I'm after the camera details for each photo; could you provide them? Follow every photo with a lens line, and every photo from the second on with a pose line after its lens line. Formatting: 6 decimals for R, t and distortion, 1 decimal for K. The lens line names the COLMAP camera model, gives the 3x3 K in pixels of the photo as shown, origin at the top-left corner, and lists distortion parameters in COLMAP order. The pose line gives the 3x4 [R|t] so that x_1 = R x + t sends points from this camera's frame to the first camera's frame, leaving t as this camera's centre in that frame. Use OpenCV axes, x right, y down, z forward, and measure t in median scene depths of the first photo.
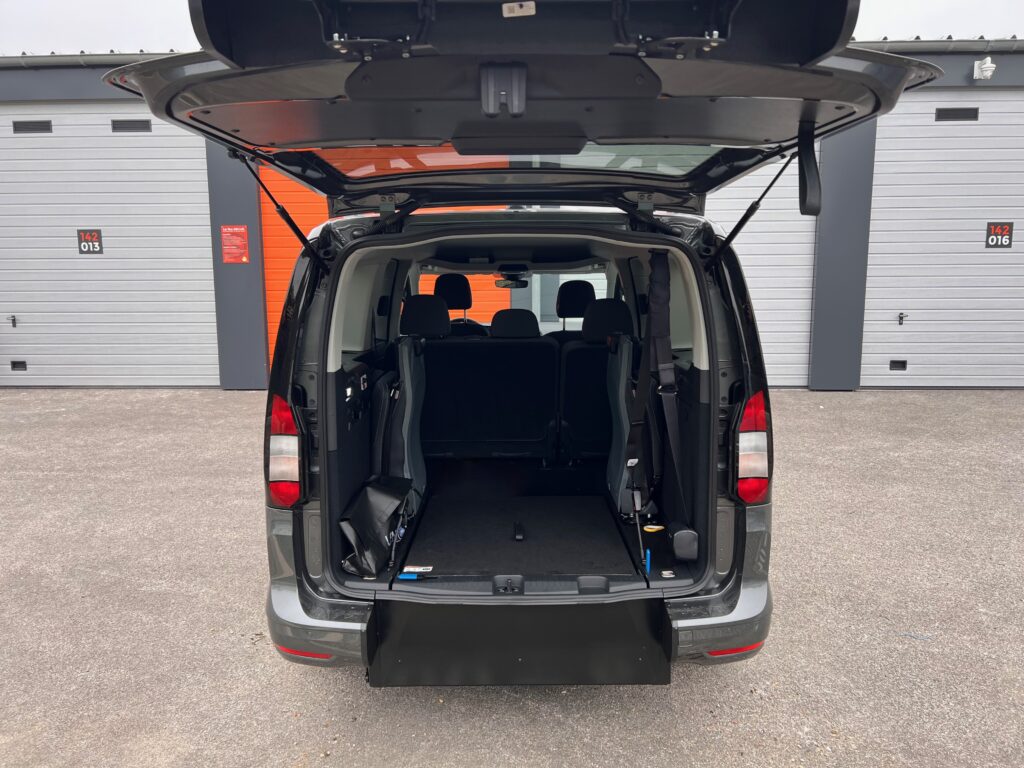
lens RADIAL K [[771.5, 0, 518.0], [0, 771.5, 381.2], [0, 0, 1]] dist [0.050723, -0.044870]
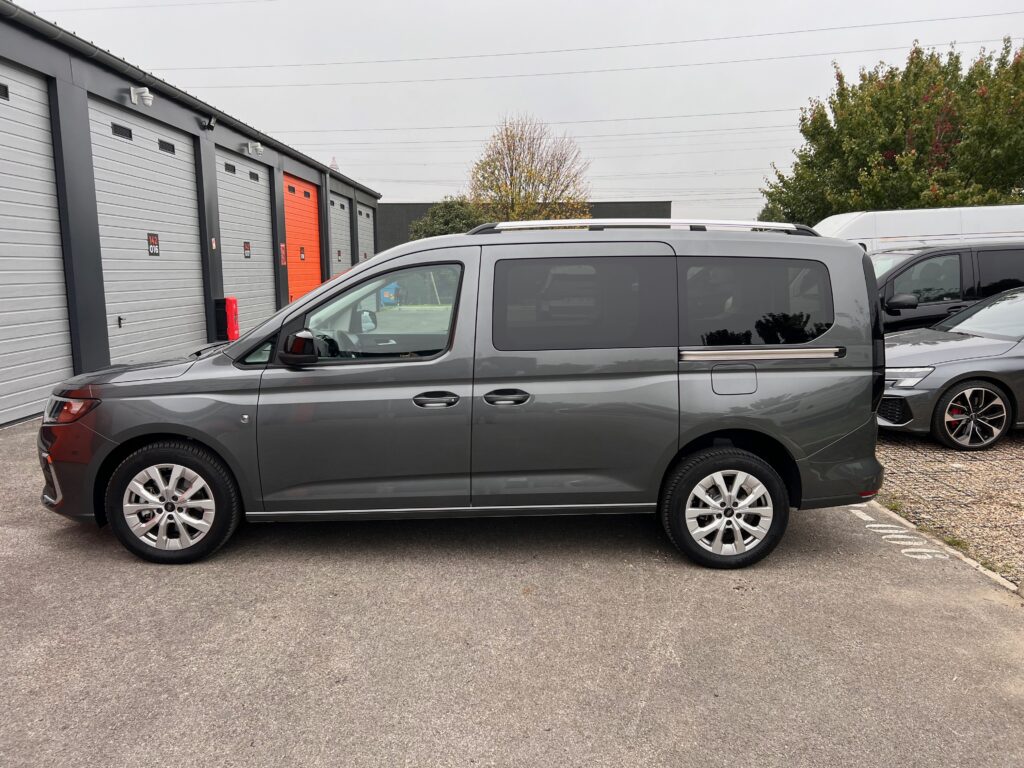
lens RADIAL K [[771.5, 0, 514.2], [0, 771.5, 380.3], [0, 0, 1]] dist [0.050723, -0.044870]
pose [[-0.034578, -0.136630, 0.990018, -1.327265], [0.149900, 0.978696, 0.140303, -0.170566], [-0.988096, 0.153255, -0.013360, 1.220088]]
